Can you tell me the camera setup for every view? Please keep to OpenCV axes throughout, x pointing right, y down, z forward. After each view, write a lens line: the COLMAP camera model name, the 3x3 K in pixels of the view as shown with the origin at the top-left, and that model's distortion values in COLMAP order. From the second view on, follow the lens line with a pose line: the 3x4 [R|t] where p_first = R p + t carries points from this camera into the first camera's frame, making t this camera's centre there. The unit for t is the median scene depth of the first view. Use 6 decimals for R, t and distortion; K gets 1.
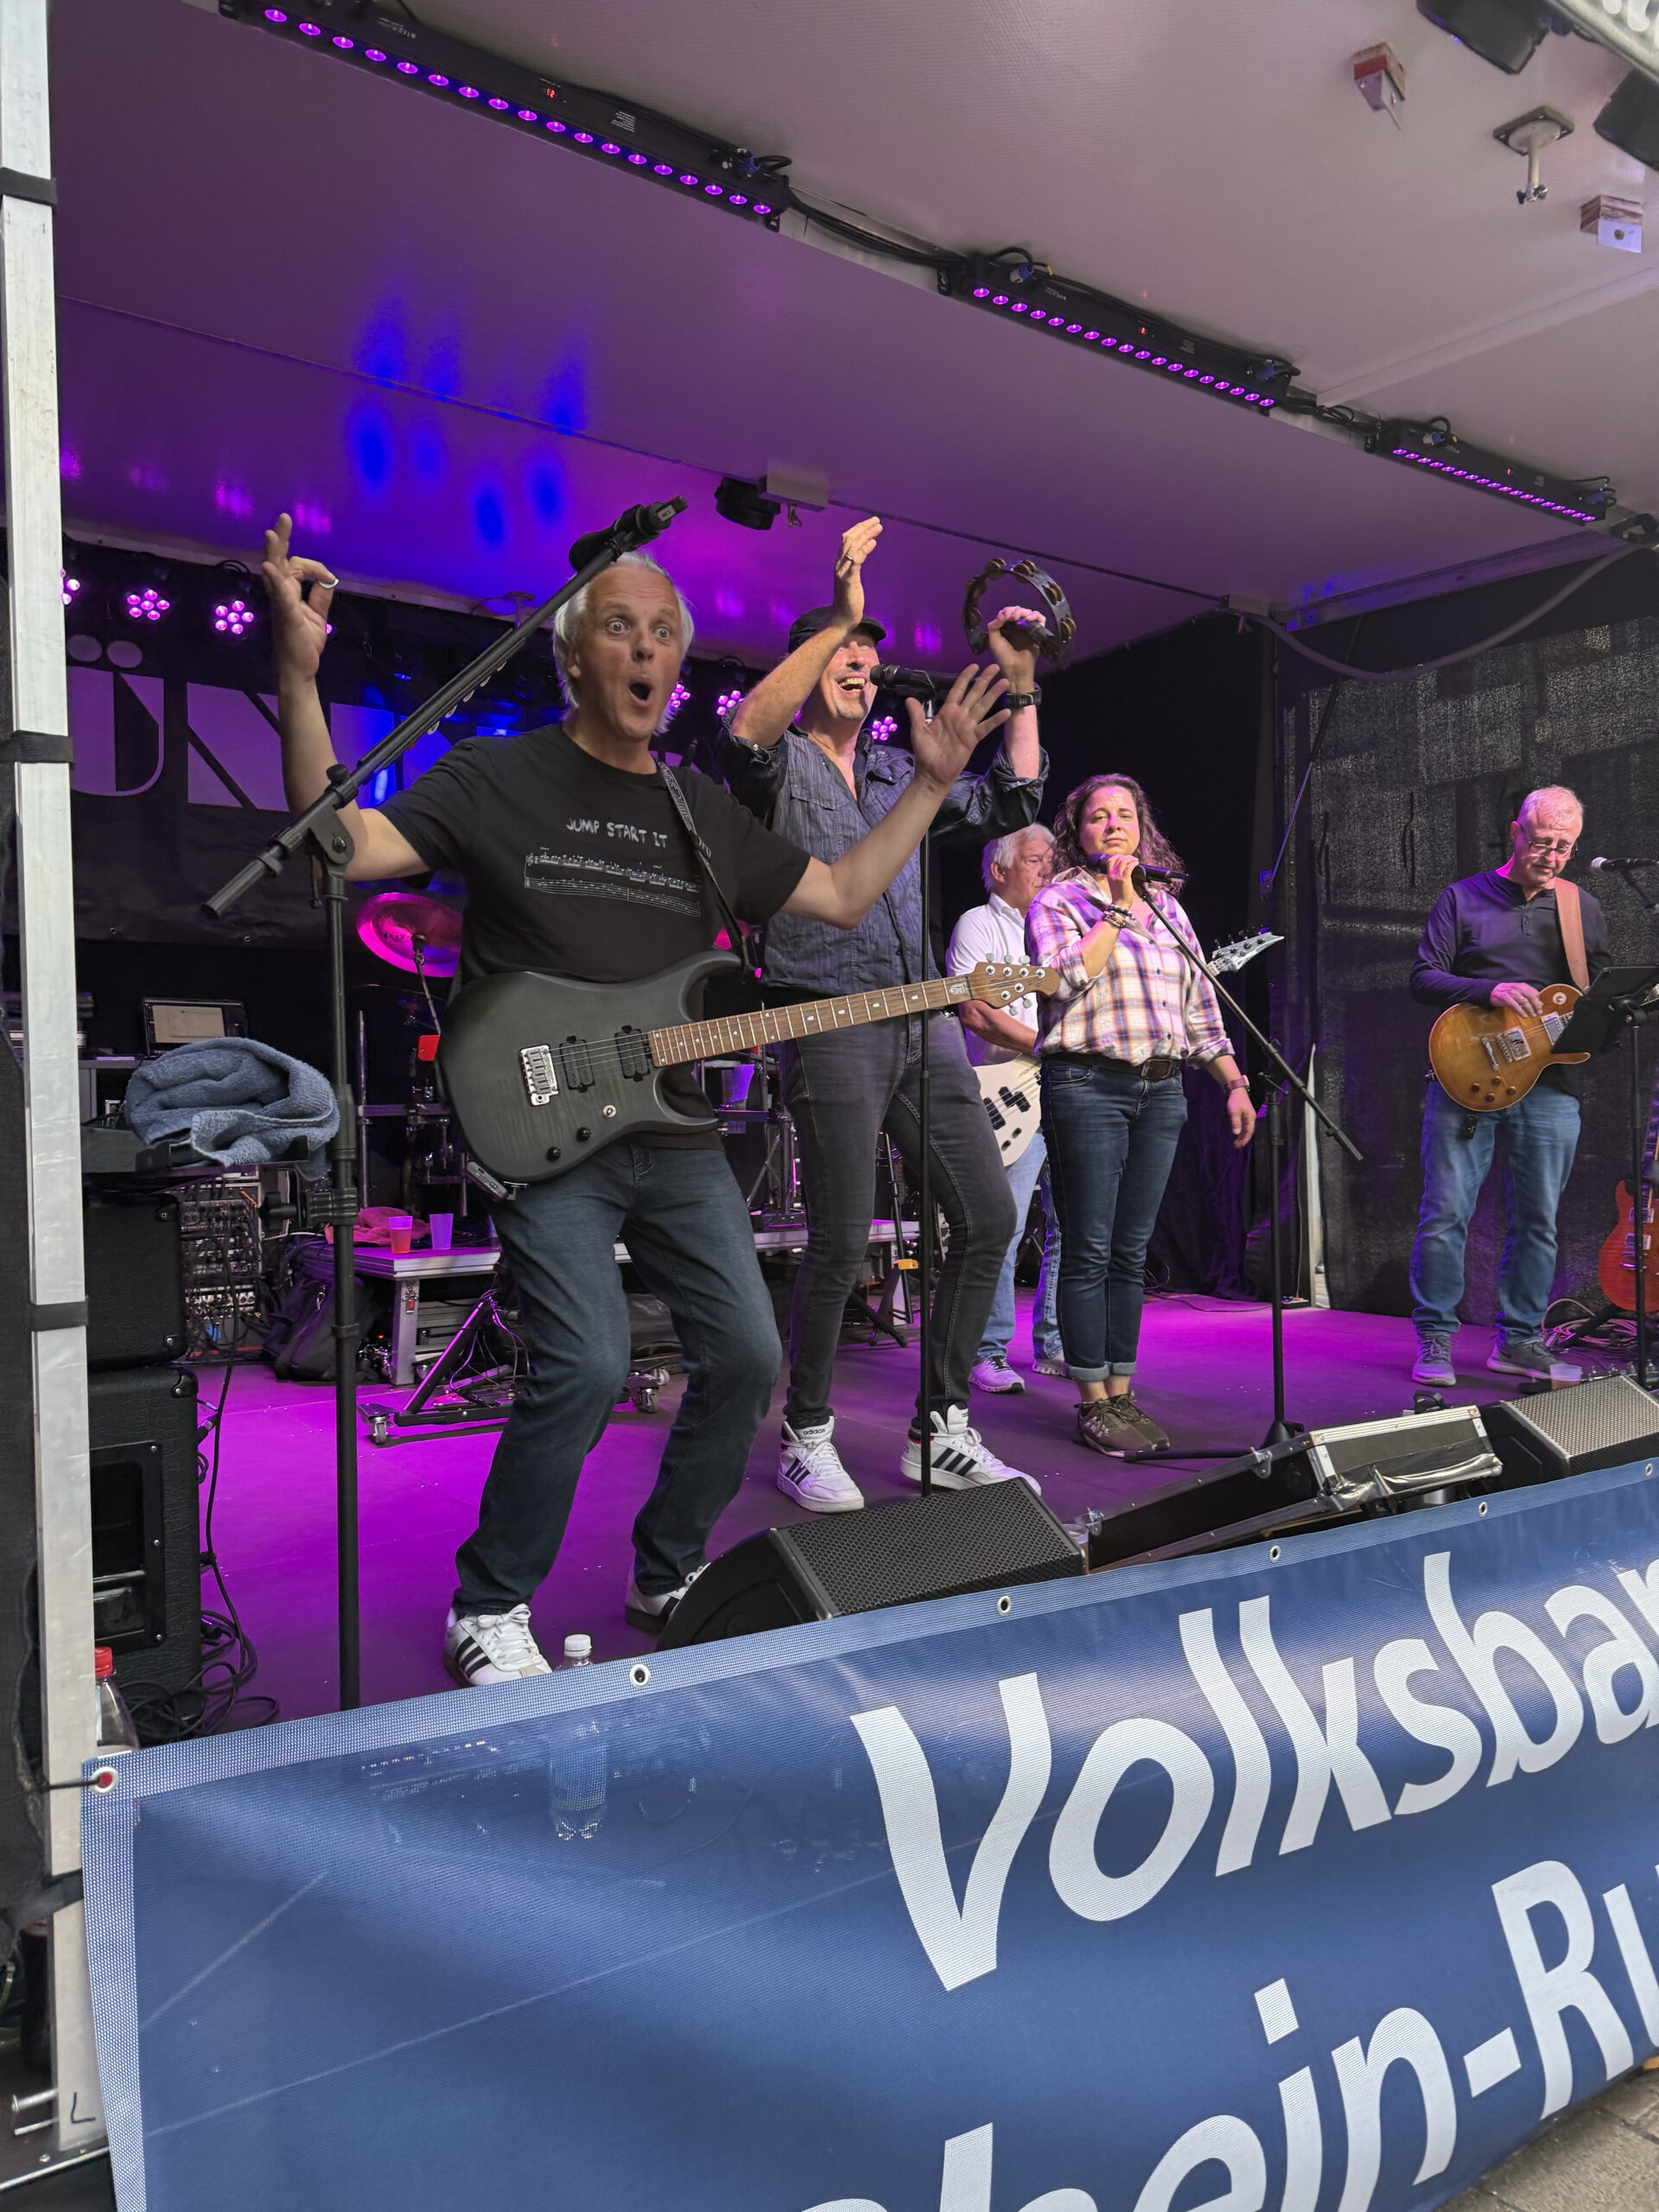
lens RADIAL K [[1556.2, 0, 822.4], [0, 1556.2, 1113.8], [0, 0, 1]] dist [0.046601, -0.052153]
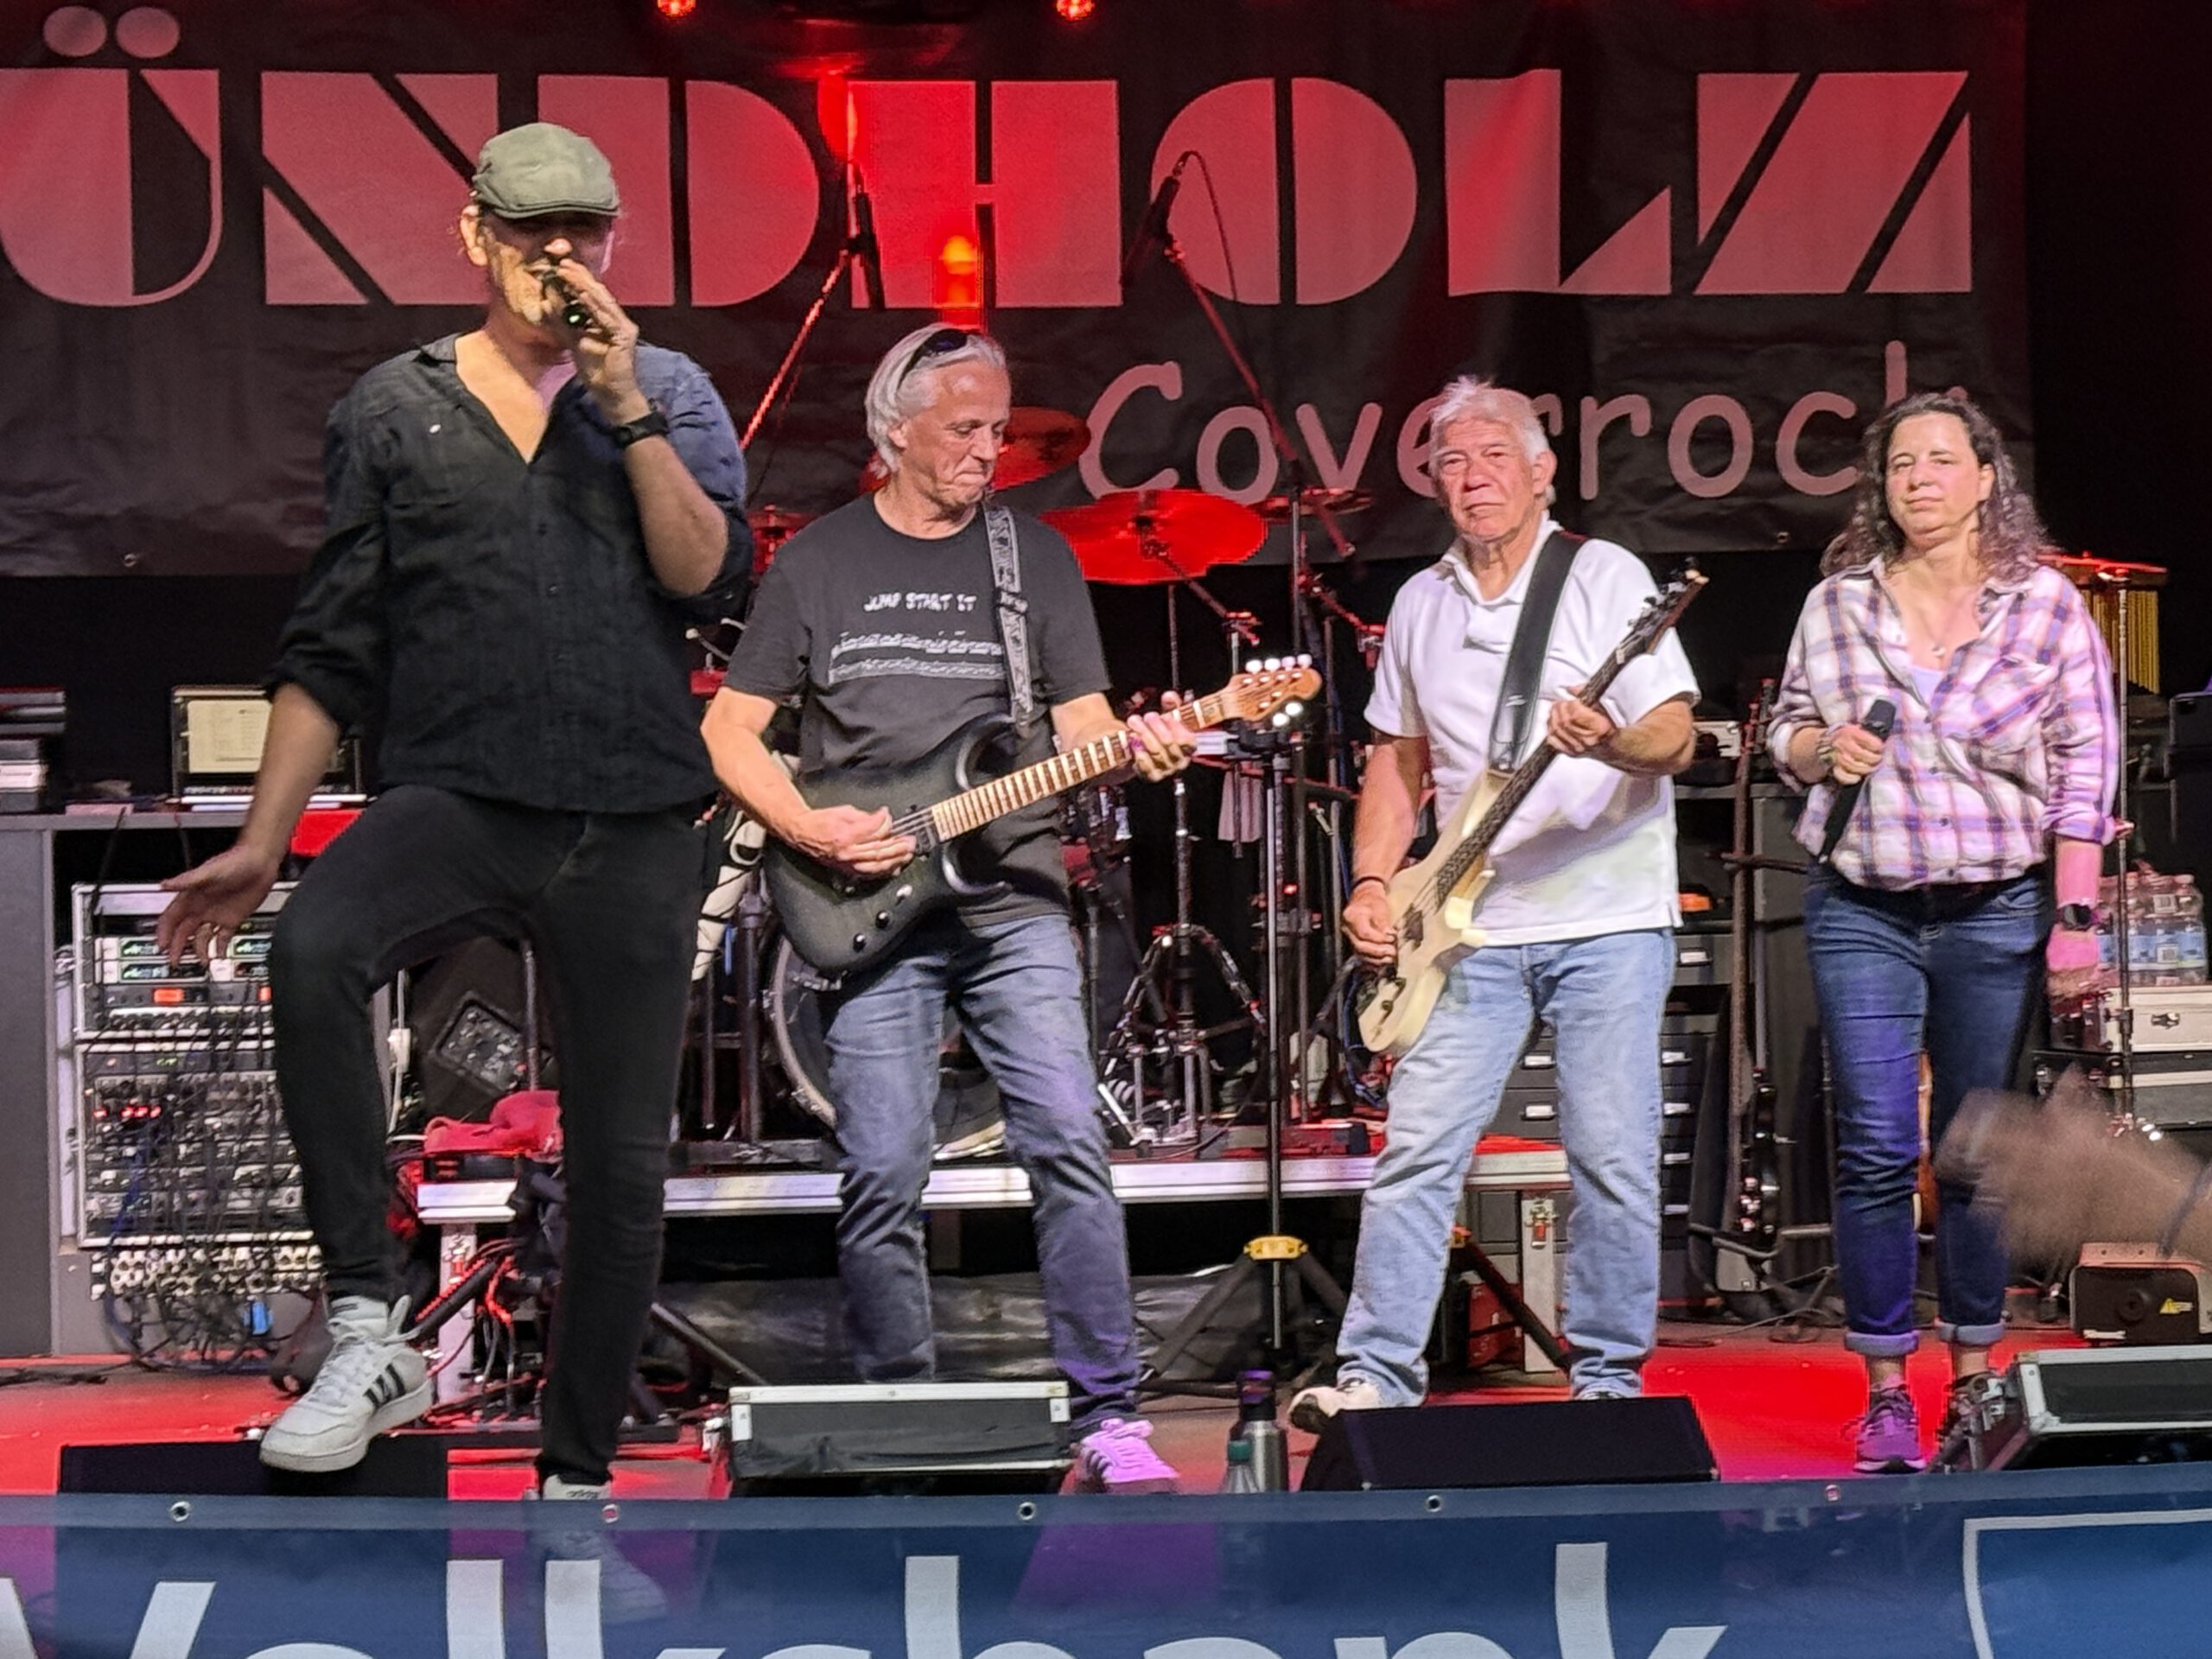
lens RADIAL K [[5772.3, 0, 1111.6], [0, 5772.3, 838.8], [0, 0, 1]] dist [0.007692, 1.885477]
pose [[0.904112, 0.000828, -0.427295, 1.636964], [0.005250, 0.999901, 0.013047, -0.111256], [0.427264, -0.014040, 0.904018, -1.504241]]
